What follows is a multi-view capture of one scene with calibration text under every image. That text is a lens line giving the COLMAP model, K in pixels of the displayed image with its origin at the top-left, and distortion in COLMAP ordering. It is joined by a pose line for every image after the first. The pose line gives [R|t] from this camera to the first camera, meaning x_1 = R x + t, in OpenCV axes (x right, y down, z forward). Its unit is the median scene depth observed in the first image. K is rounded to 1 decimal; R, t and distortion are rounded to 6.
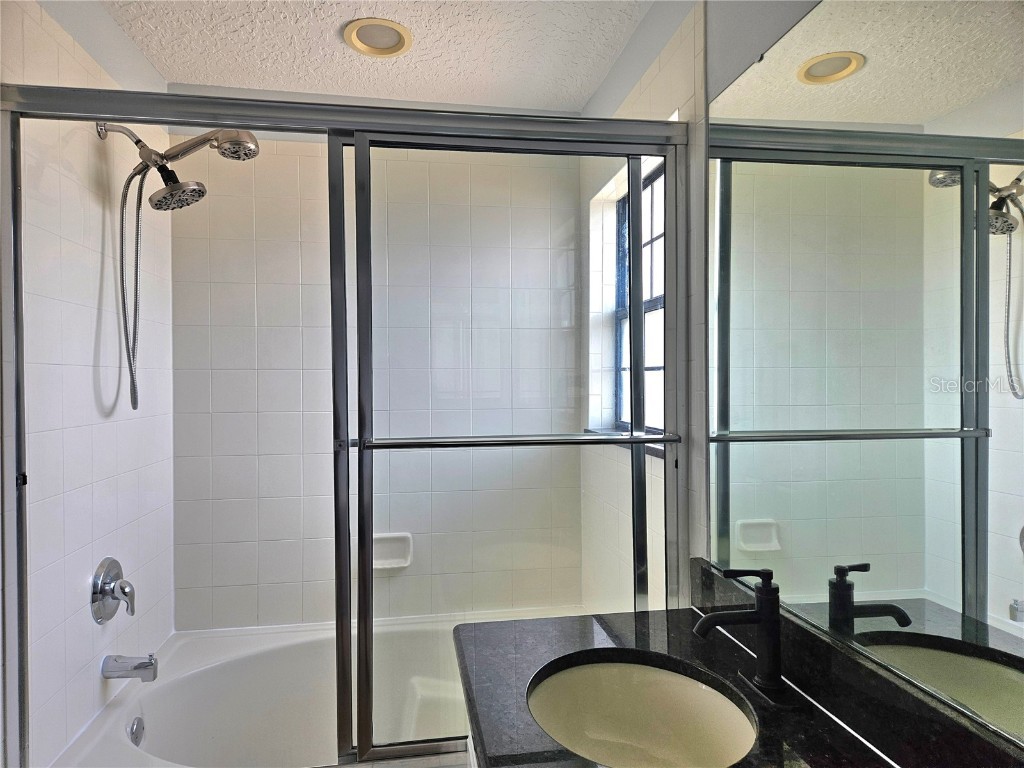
lens RADIAL K [[686.3, 0, 513.1], [0, 686.3, 389.1], [0, 0, 1]] dist [0.071486, -0.060801]
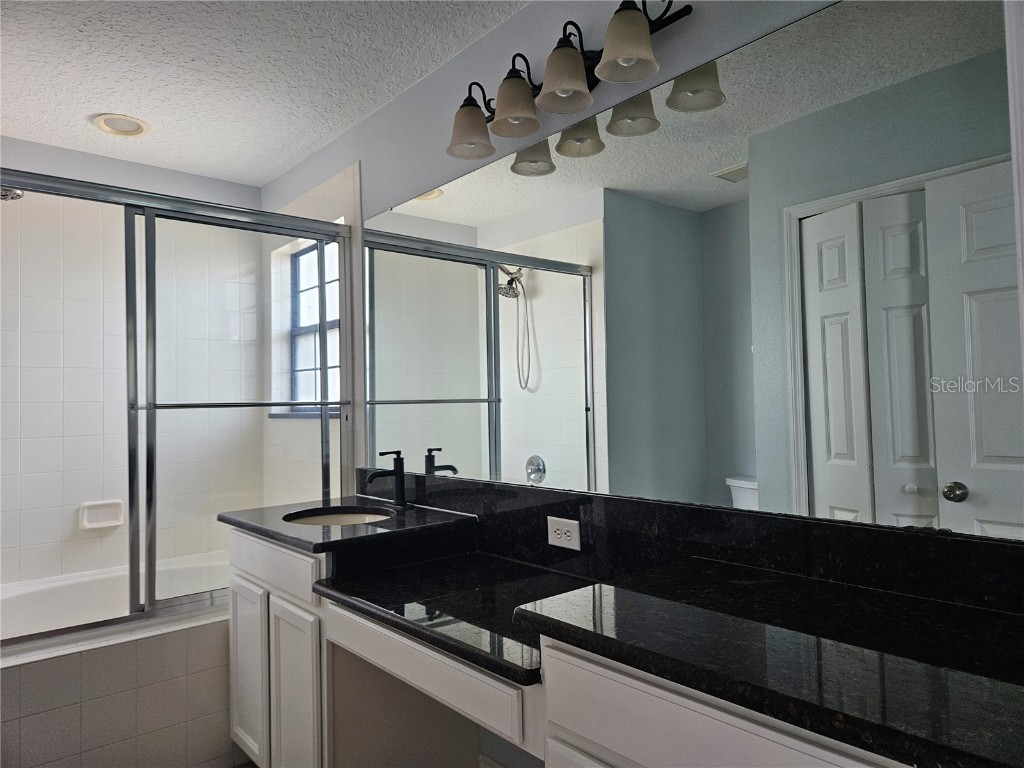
lens RADIAL K [[693.2, 0, 506.0], [0, 693.2, 382.0], [0, 0, 1]] dist [0.070820, -0.062477]
pose [[0.862709, 0.007437, 0.505645, -0.308543], [0.018909, 0.998718, -0.046950, 0.109260], [-0.505347, 0.050066, 0.861463, -0.728790]]
